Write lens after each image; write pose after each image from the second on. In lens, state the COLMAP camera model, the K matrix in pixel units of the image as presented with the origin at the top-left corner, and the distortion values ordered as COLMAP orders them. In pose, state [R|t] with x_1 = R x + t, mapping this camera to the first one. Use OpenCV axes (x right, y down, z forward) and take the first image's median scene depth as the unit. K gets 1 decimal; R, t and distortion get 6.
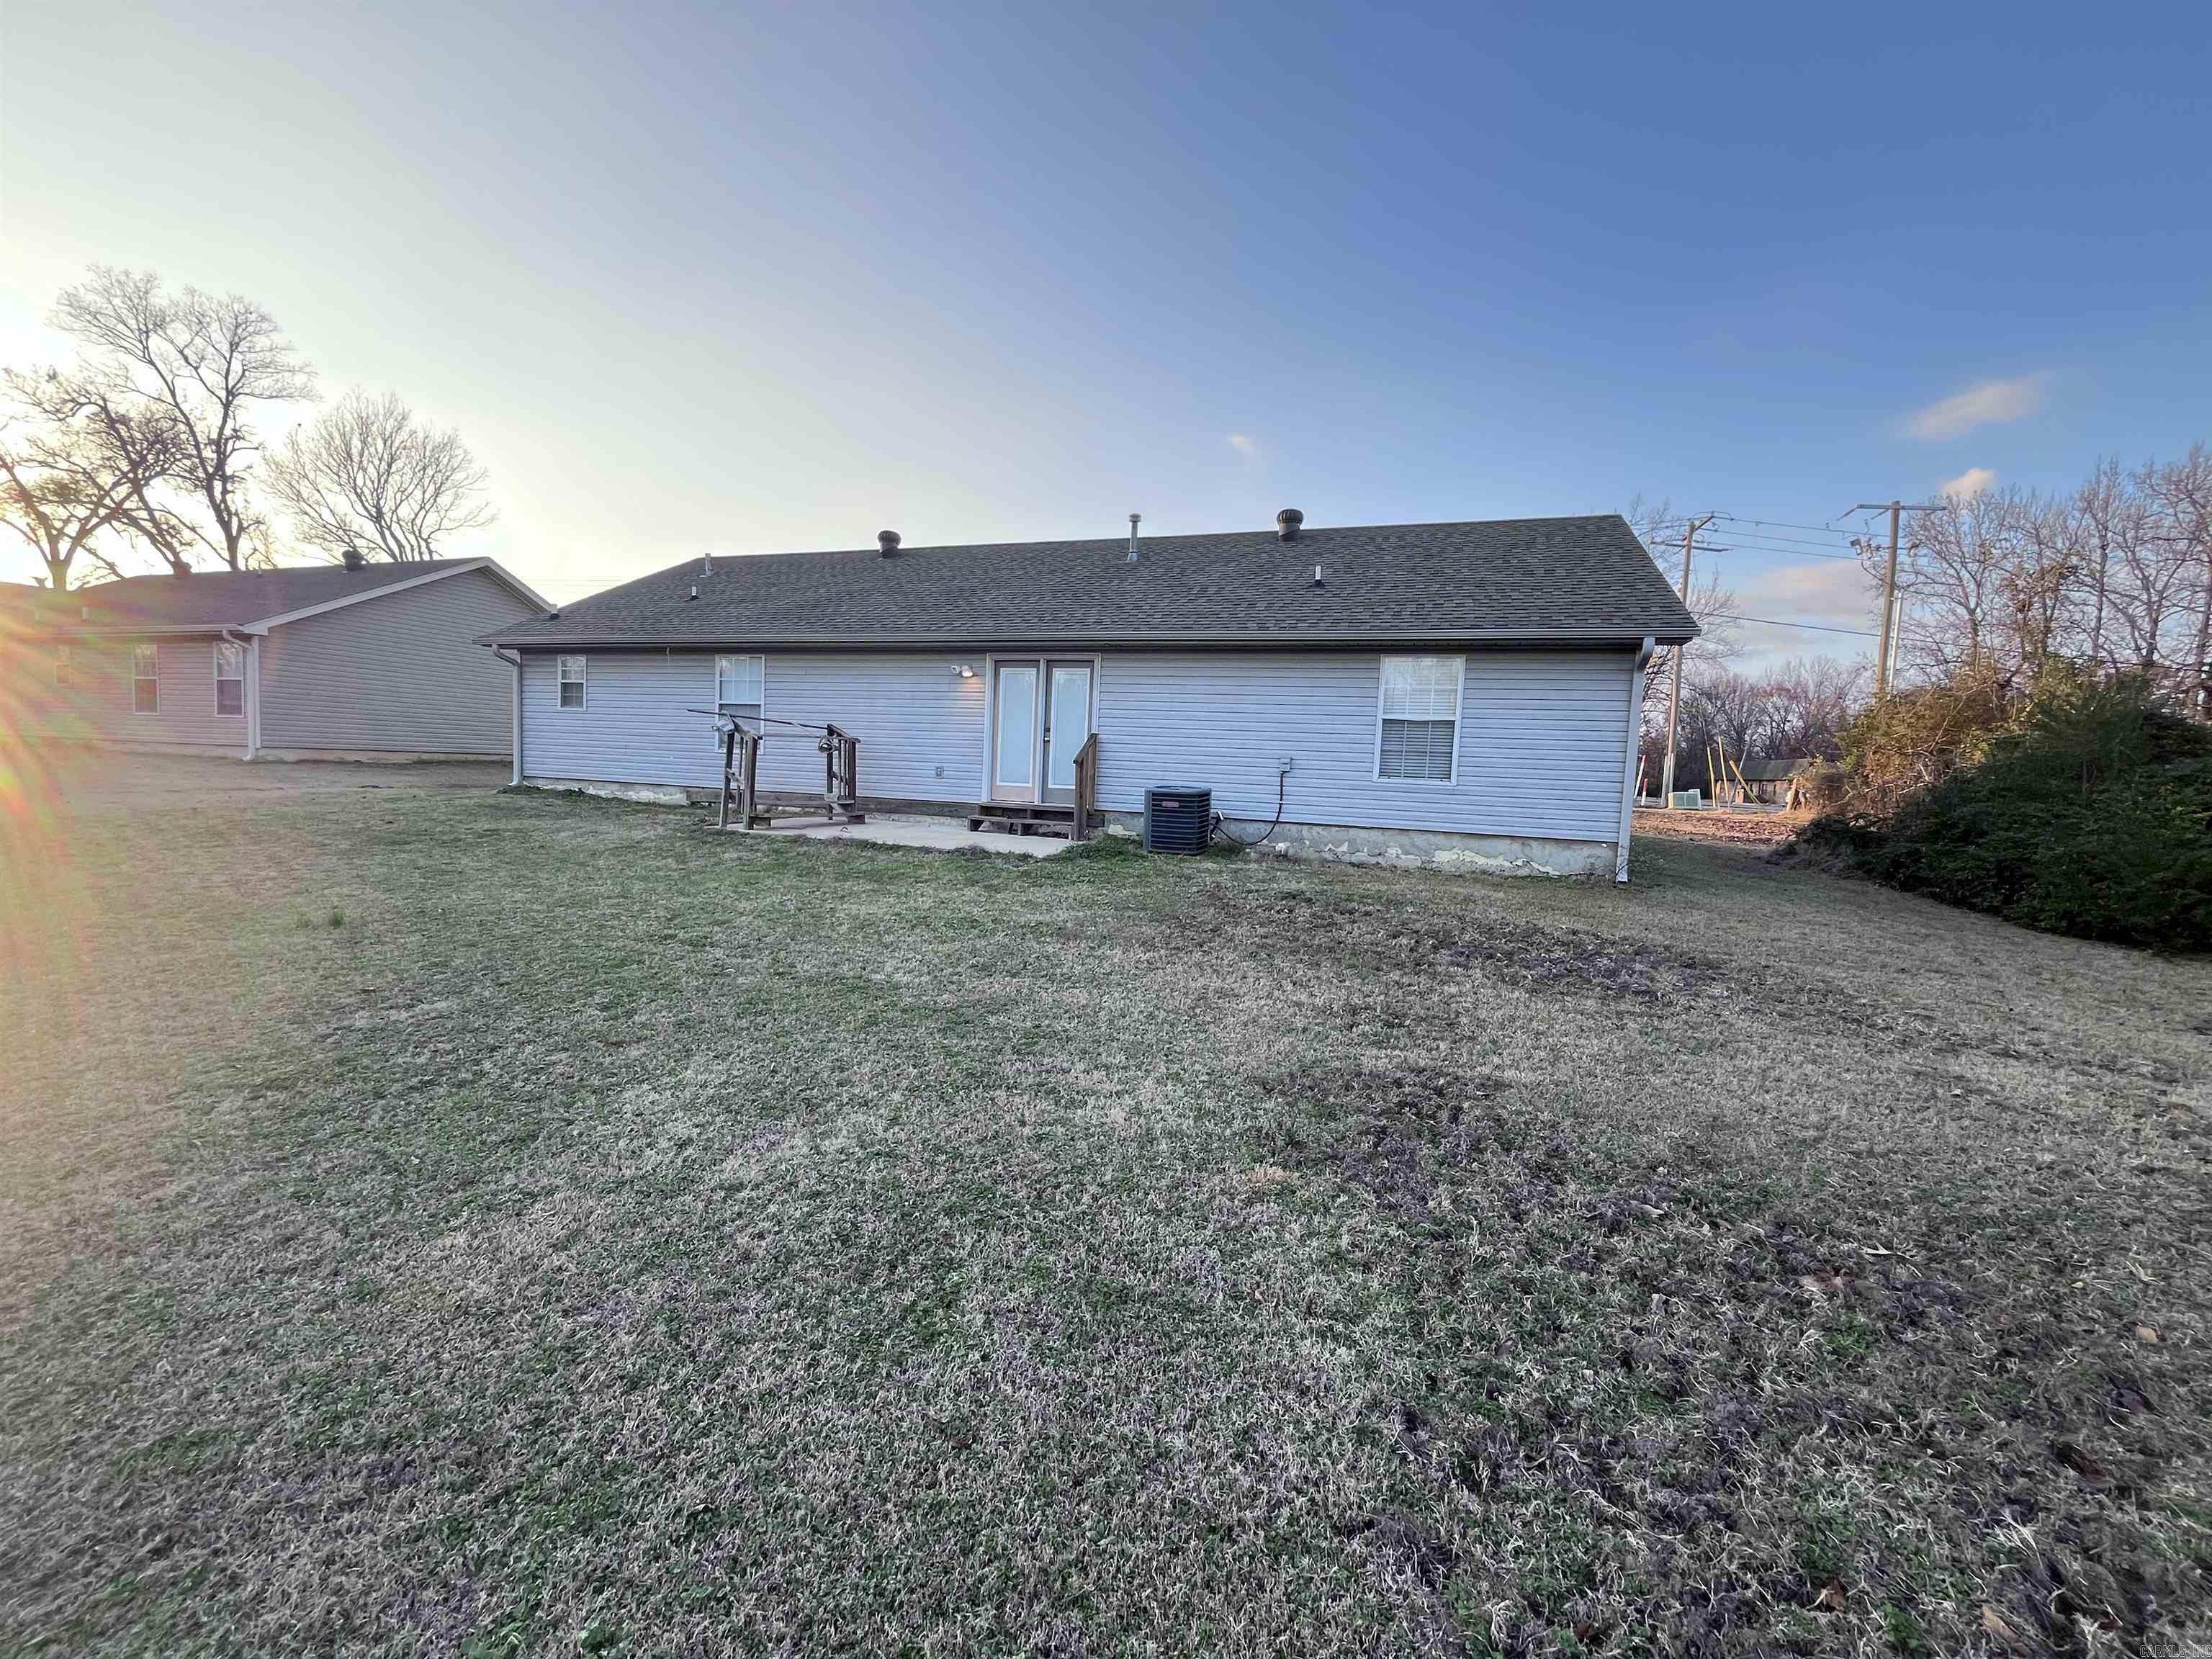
lens RADIAL K [[878.1, 0, 1112.3], [0, 878.1, 837.6], [0, 0, 1]] dist [-0.018354, -0.000100]
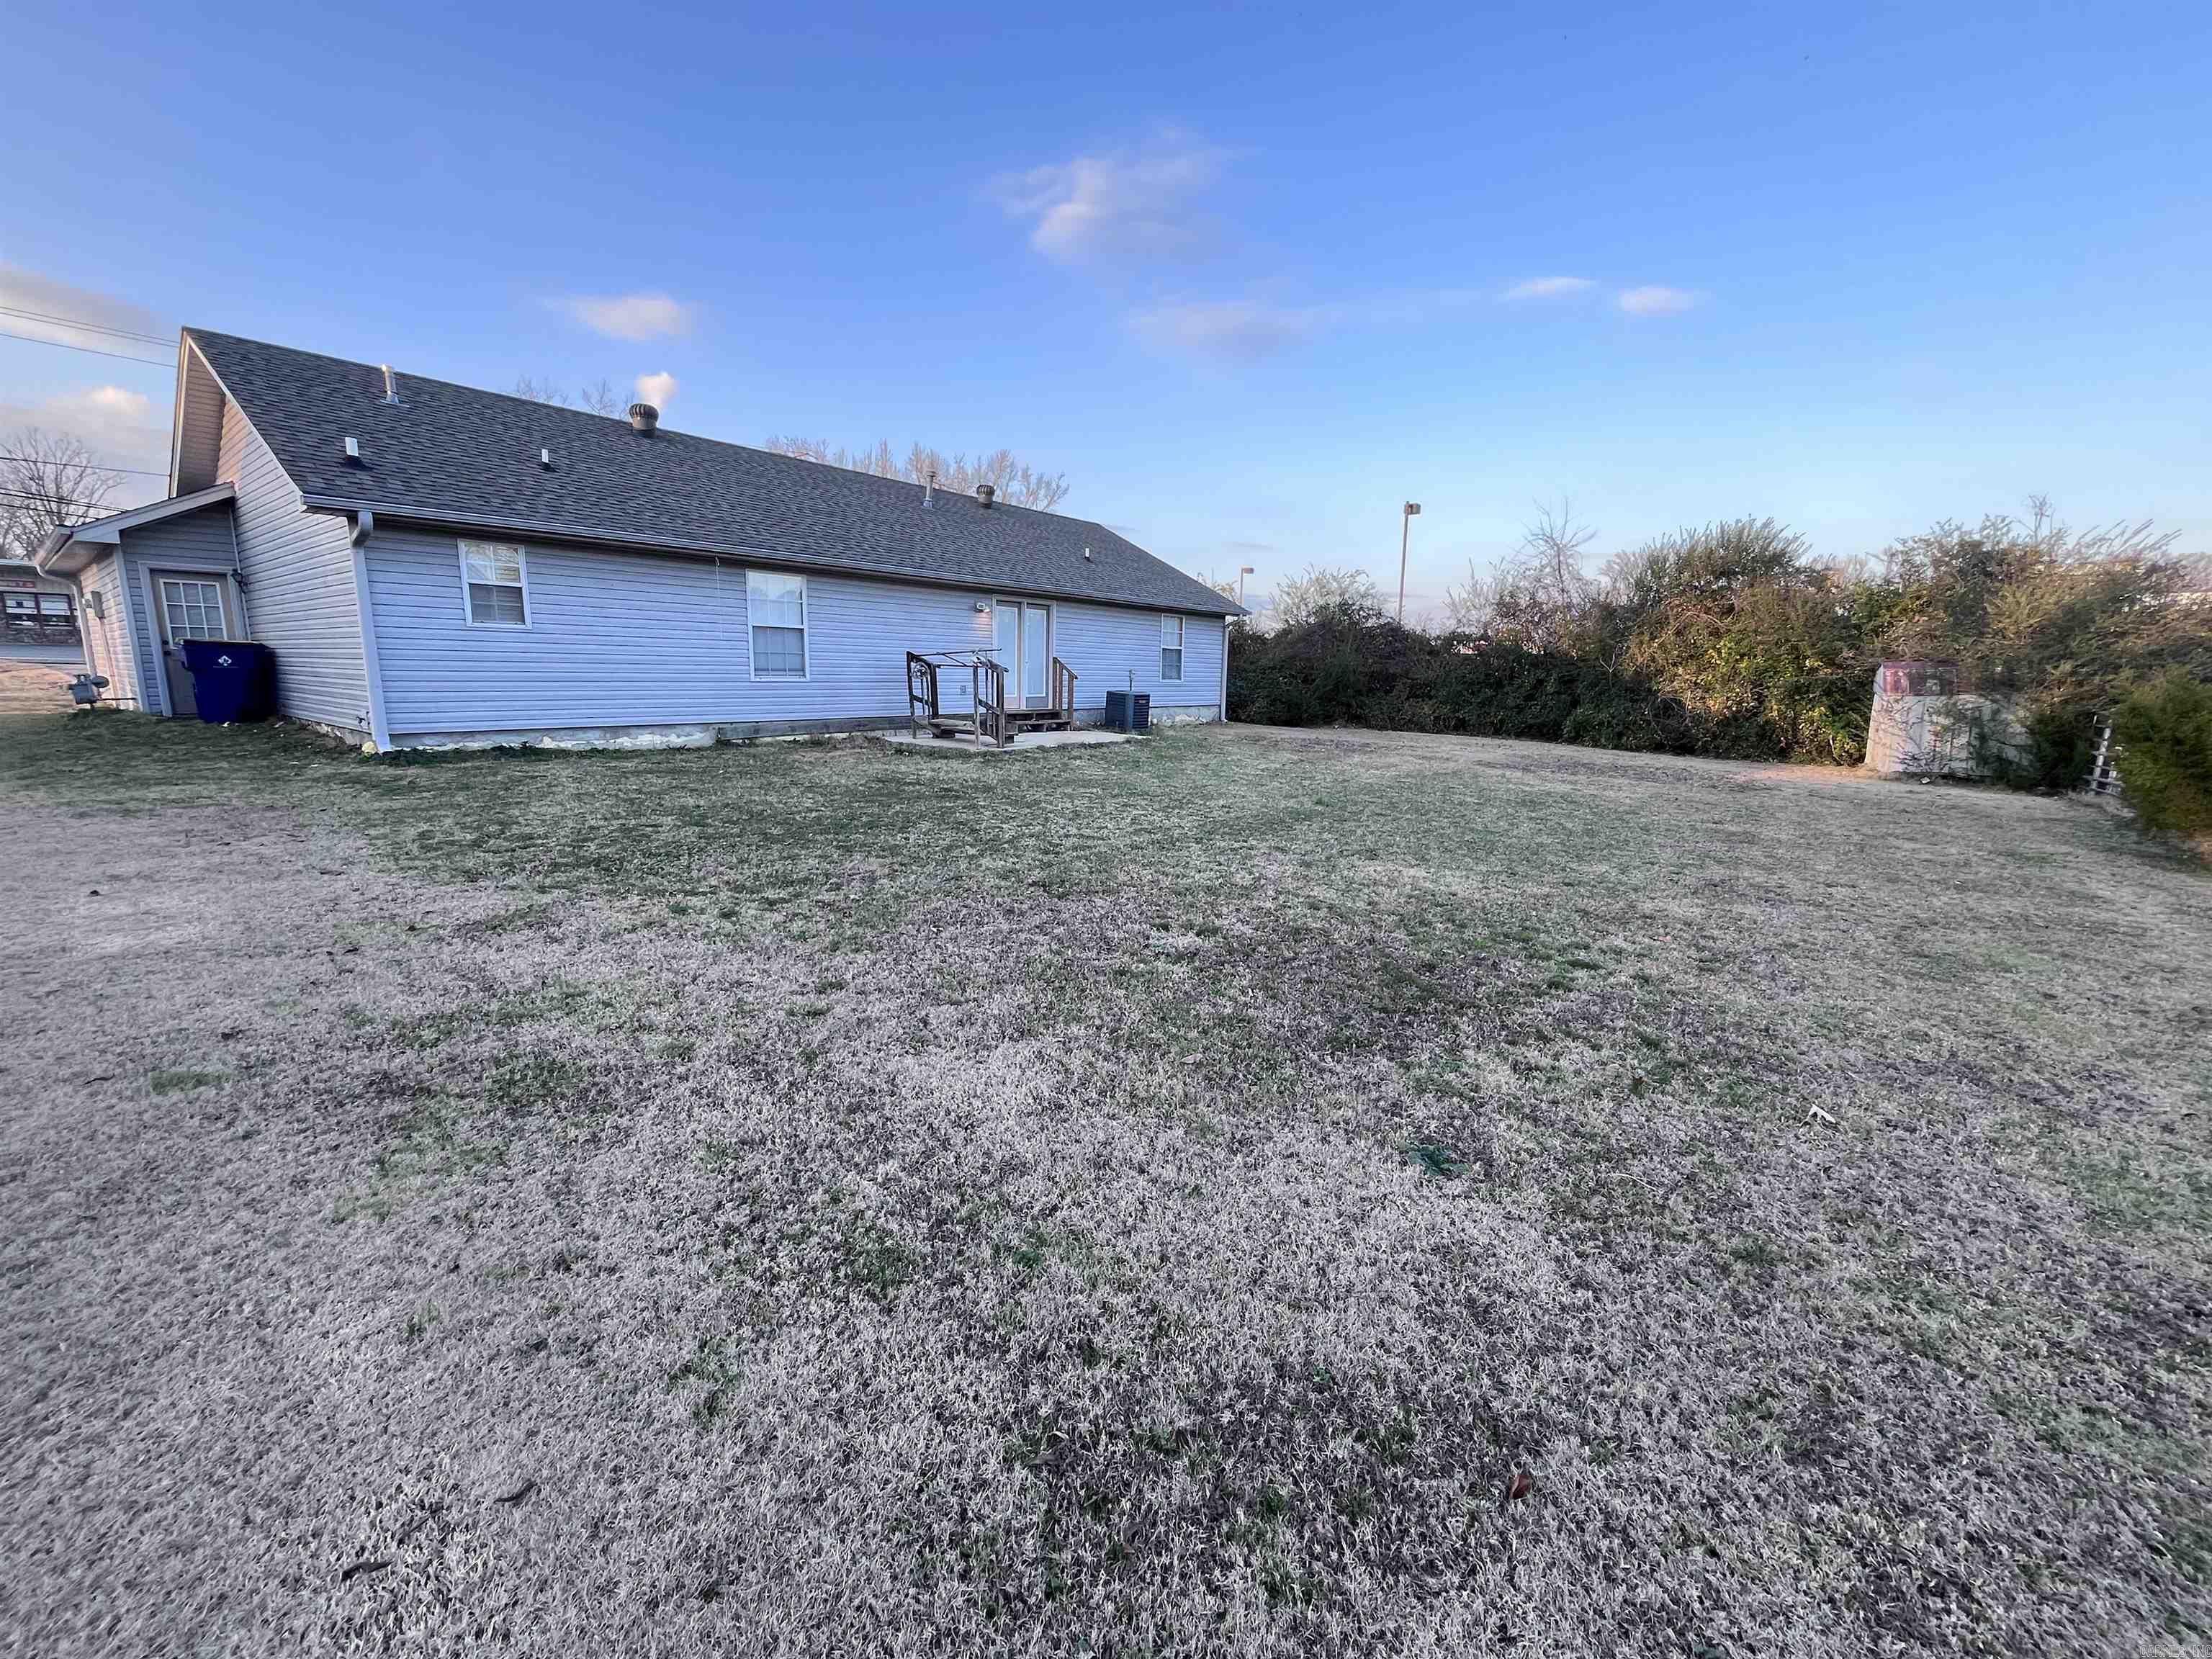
lens RADIAL K [[878.1, 0, 1118.1], [0, 878.1, 823.7], [0, 0, 1]] dist [-0.018354, -0.000100]
pose [[0.327012, -0.199929, 0.923630, -1.282333], [0.068381, 0.979809, 0.187879, -0.105625], [-0.942543, 0.001720, 0.334080, 0.387185]]
